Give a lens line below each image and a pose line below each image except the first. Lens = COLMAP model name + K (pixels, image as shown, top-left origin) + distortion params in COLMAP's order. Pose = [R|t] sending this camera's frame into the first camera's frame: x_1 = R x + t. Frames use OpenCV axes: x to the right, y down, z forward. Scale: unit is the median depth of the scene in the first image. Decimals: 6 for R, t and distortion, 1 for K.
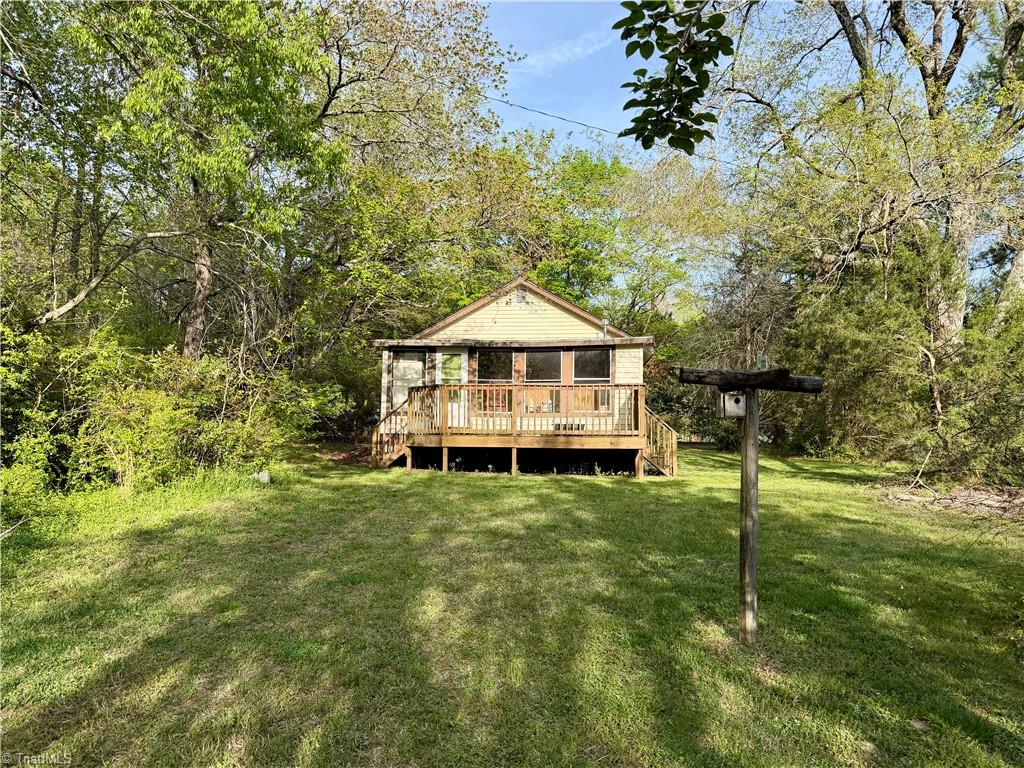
lens RADIAL K [[746.1, 0, 509.6], [0, 746.1, 389.1], [0, 0, 1]] dist [0.023278, -0.004727]
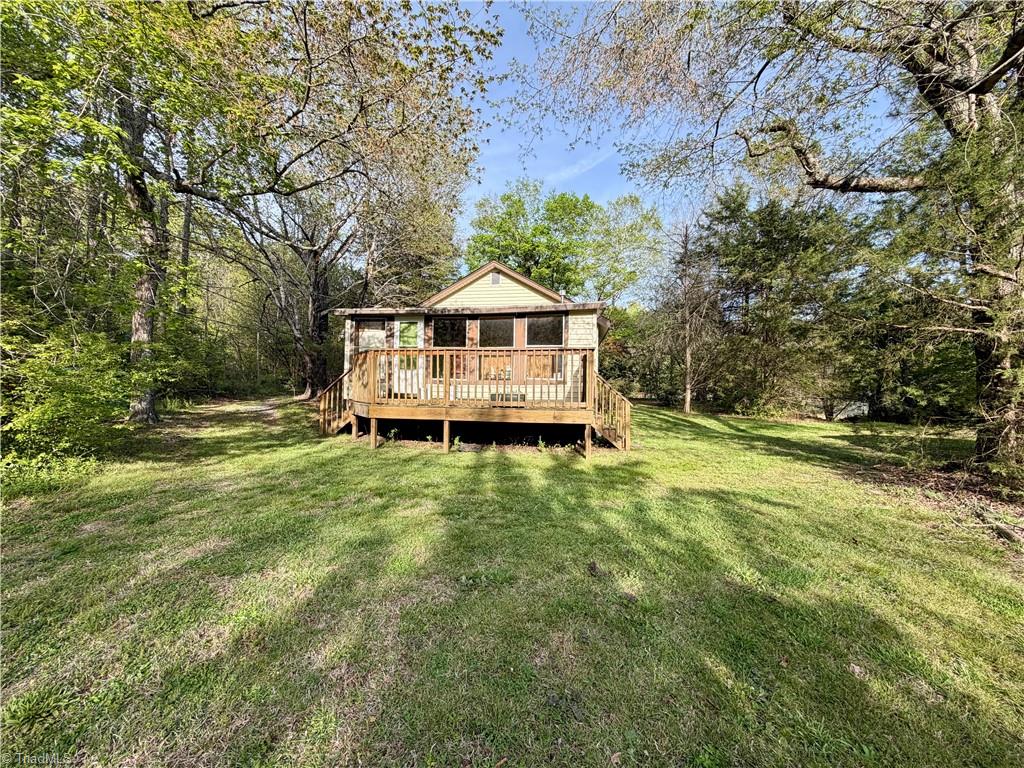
lens RADIAL K [[405.4, 0, 511.5], [0, 405.4, 390.9], [0, 0, 1]] dist [-0.001356, 0.000329]
pose [[0.998302, 0.005342, -0.057997, 0.097877], [-0.001423, 0.997725, 0.067403, 0.009360], [0.058225, -0.067206, 0.996039, 0.456152]]
